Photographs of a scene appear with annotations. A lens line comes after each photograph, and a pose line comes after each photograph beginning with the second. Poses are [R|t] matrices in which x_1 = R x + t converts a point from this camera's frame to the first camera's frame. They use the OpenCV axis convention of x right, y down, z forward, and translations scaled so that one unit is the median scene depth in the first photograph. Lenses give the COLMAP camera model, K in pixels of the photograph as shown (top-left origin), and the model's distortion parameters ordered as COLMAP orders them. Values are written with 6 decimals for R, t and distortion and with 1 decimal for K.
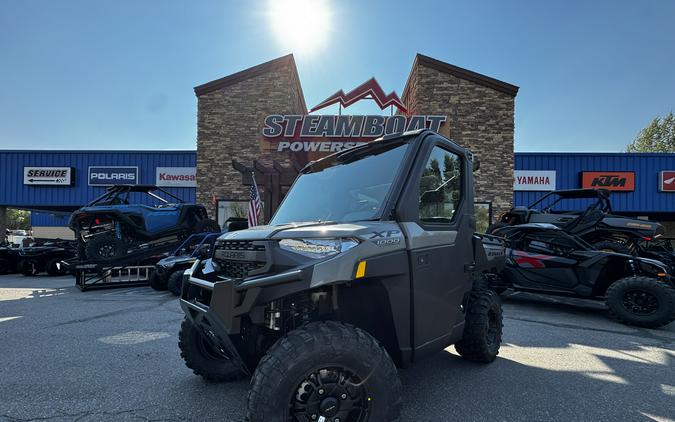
lens RADIAL K [[272.0, 0, 338.2], [0, 272.0, 251.3], [0, 0, 1]] dist [0.000494, 0.000007]
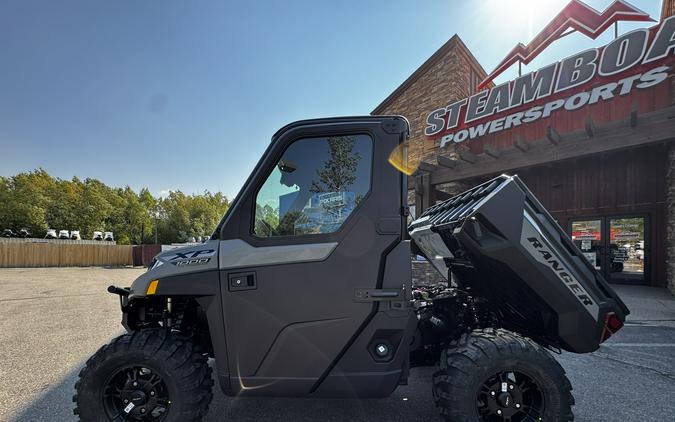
lens RADIAL K [[272.0, 0, 338.2], [0, 272.0, 251.3], [0, 0, 1]] dist [0.000494, 0.000007]
pose [[0.702698, -0.015574, -0.711318, 0.188239], [0.012522, 0.999876, -0.009521, -0.008646], [0.711379, -0.002217, 0.702806, 0.096520]]
